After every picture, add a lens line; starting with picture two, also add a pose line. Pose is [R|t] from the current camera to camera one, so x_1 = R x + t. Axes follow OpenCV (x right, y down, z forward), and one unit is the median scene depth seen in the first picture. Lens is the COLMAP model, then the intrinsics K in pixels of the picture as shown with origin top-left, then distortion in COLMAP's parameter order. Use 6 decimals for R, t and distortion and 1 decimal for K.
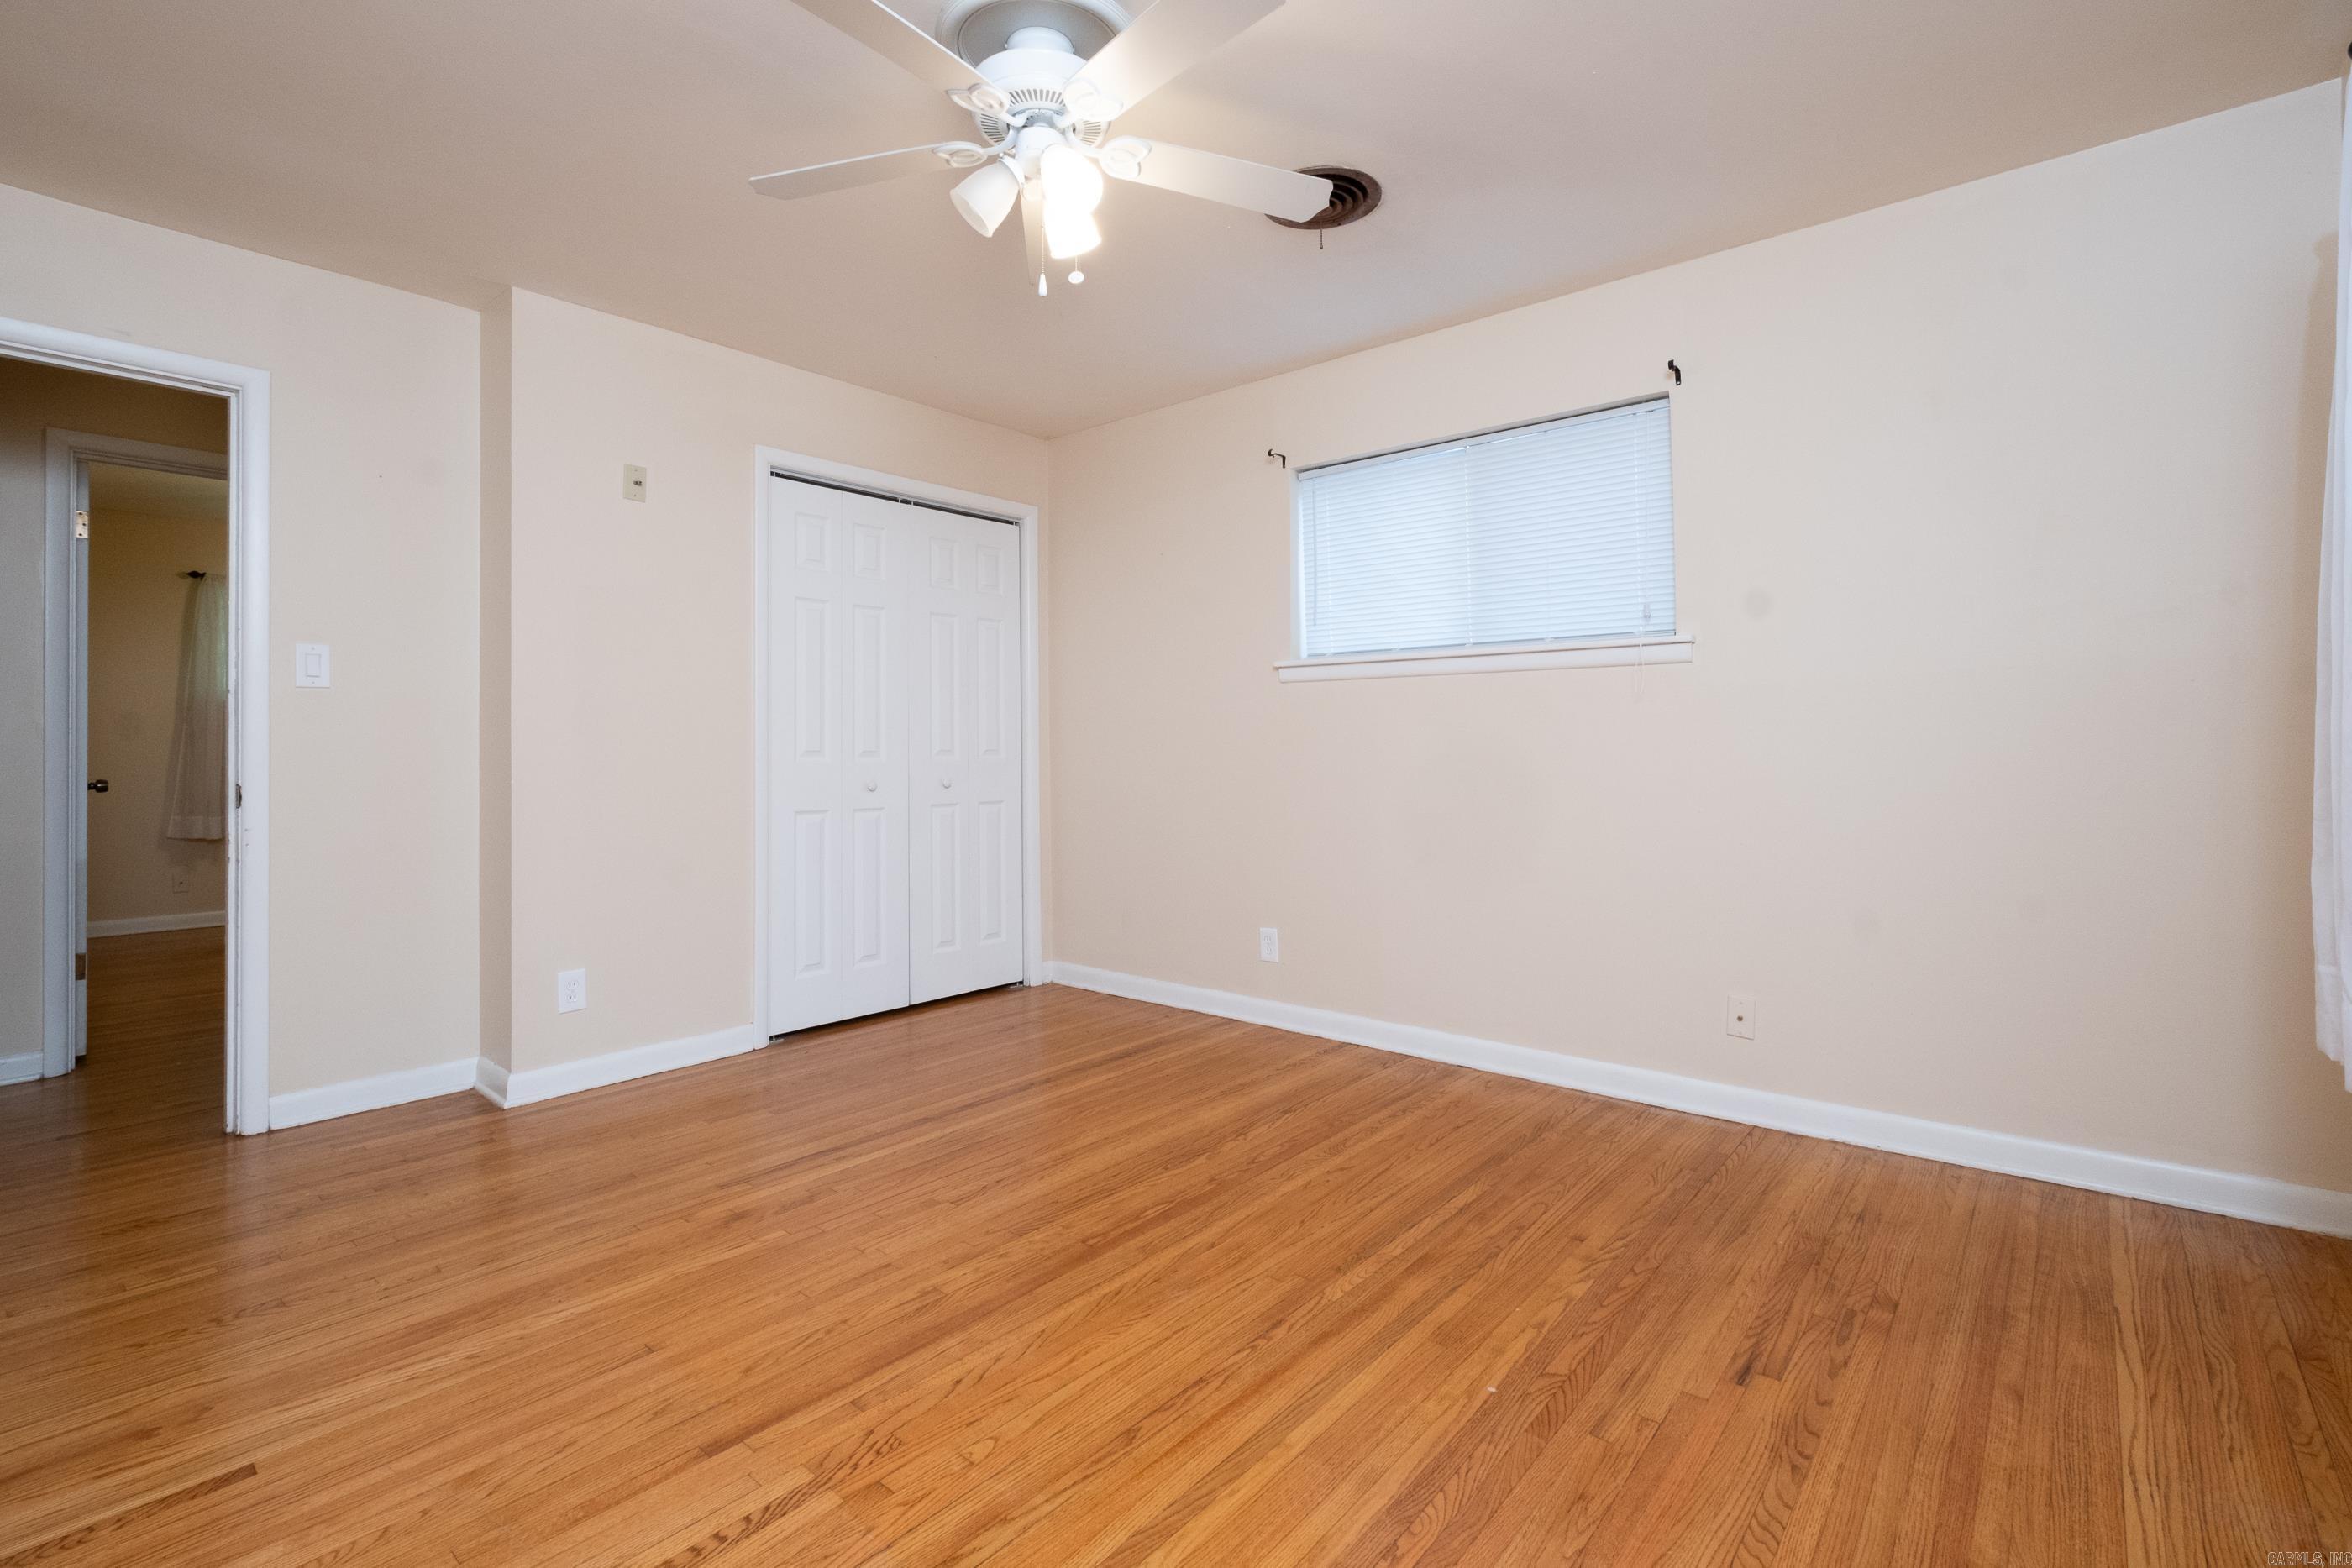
lens RADIAL K [[1045.2, 0, 1189.2], [0, 1045.2, 746.2], [0, 0, 1]] dist [-0.006335, -0.000687]
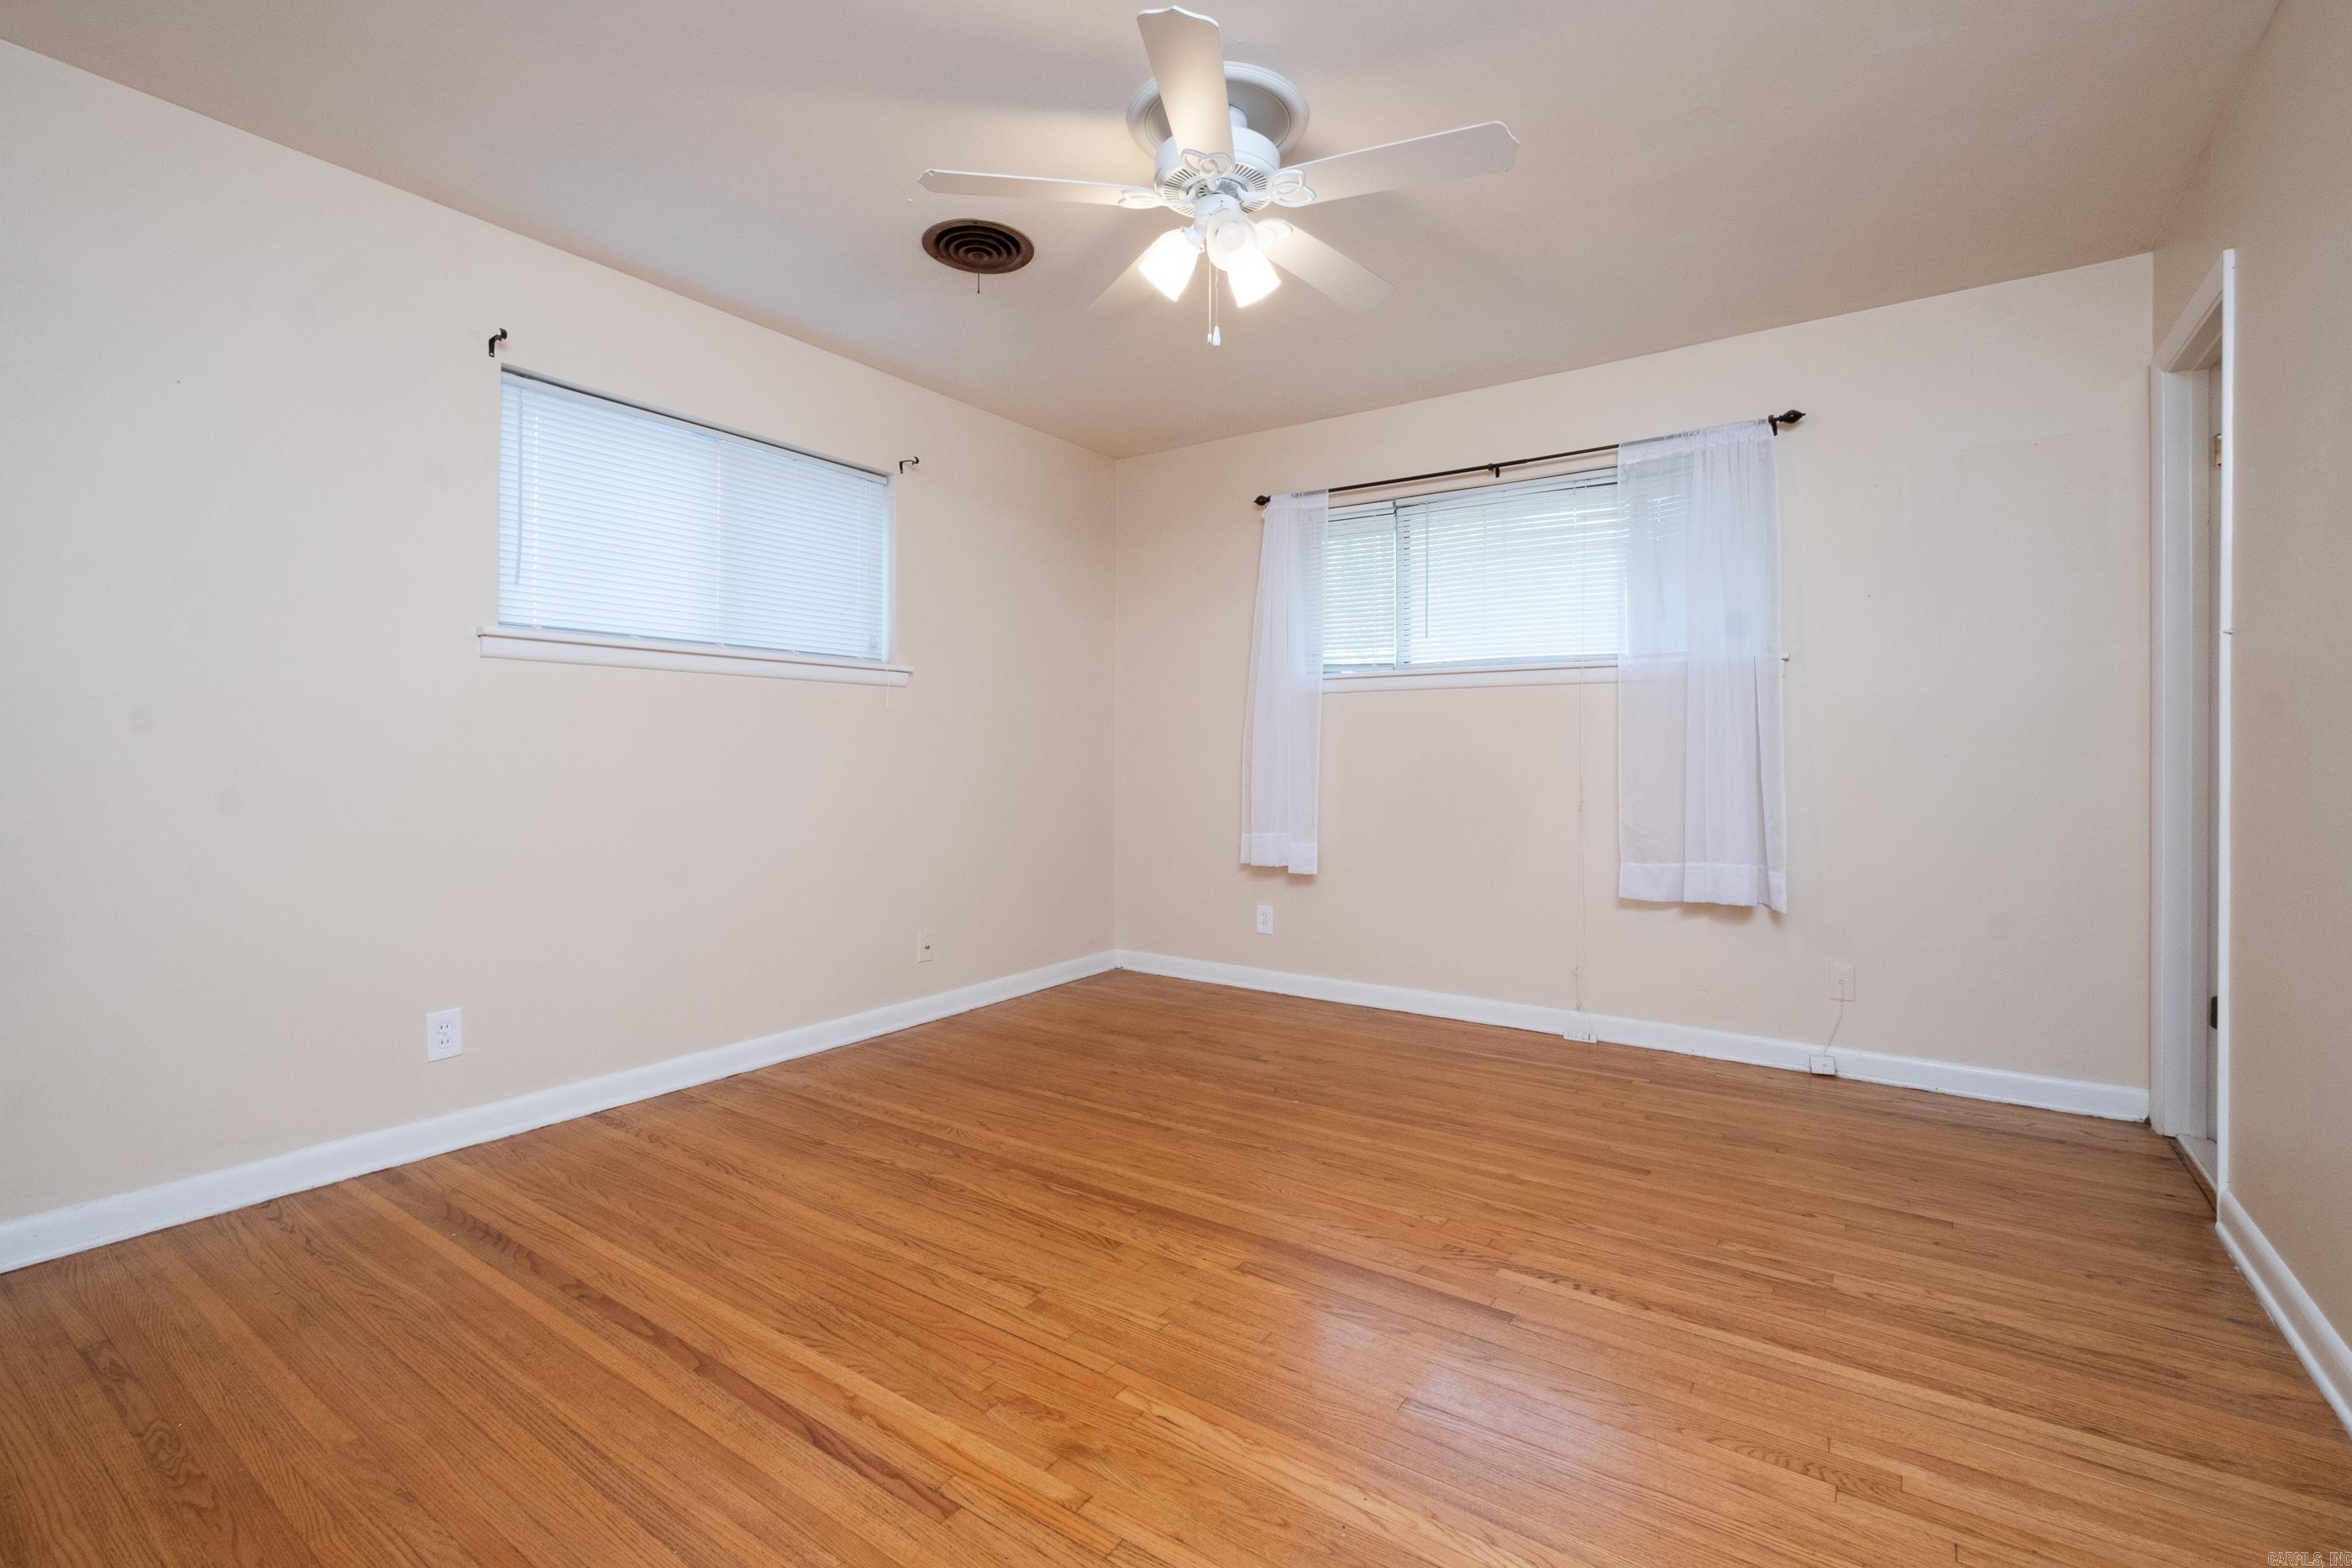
lens RADIAL K [[1045.2, 0, 1166.0], [0, 1045.2, 744.9], [0, 0, 1]] dist [-0.006335, -0.000687]
pose [[-0.080063, 0.011745, 0.996721, -1.070873], [-0.004623, 0.999915, -0.012154, 0.010553], [-0.996779, -0.005581, -0.080002, 0.968537]]
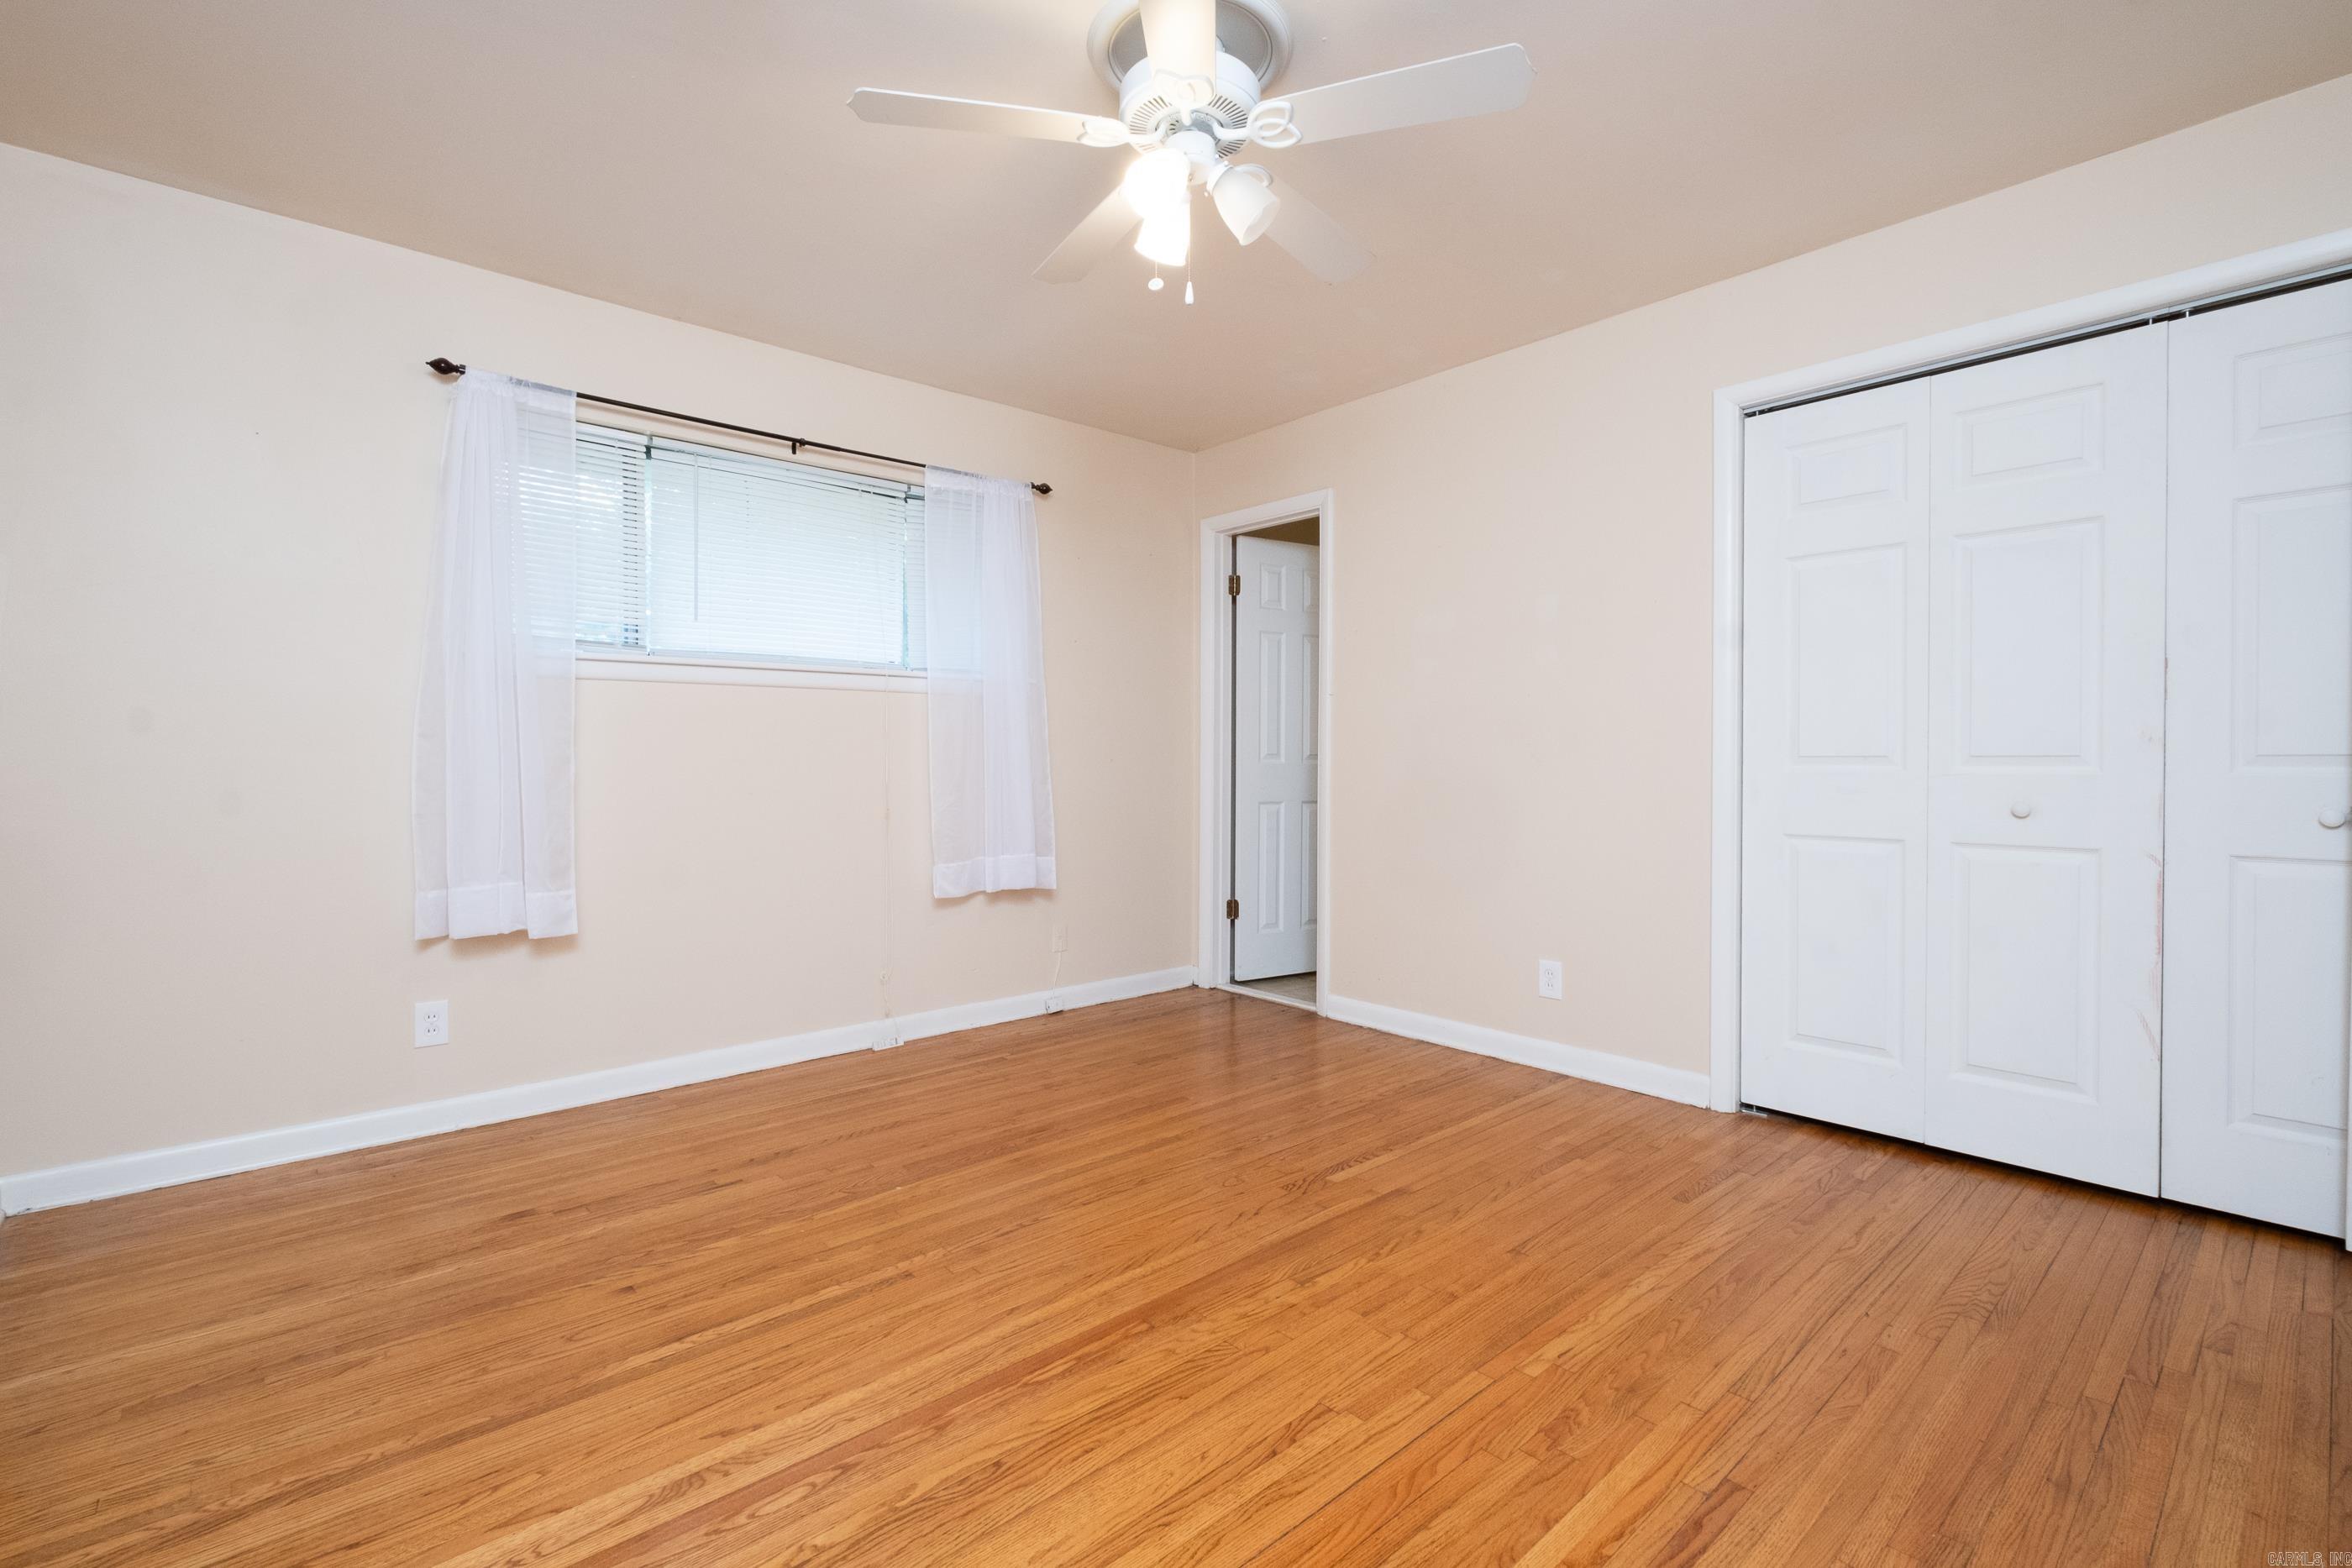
lens RADIAL K [[1045.2, 0, 1171.9], [0, 1045.2, 777.2], [0, 0, 1]] dist [-0.006335, -0.000687]
pose [[-0.988846, 0.004415, 0.148878, -0.228123], [0.006521, 0.999885, 0.013657, 0.005922], [-0.148801, 0.014475, -0.988761, 1.698898]]
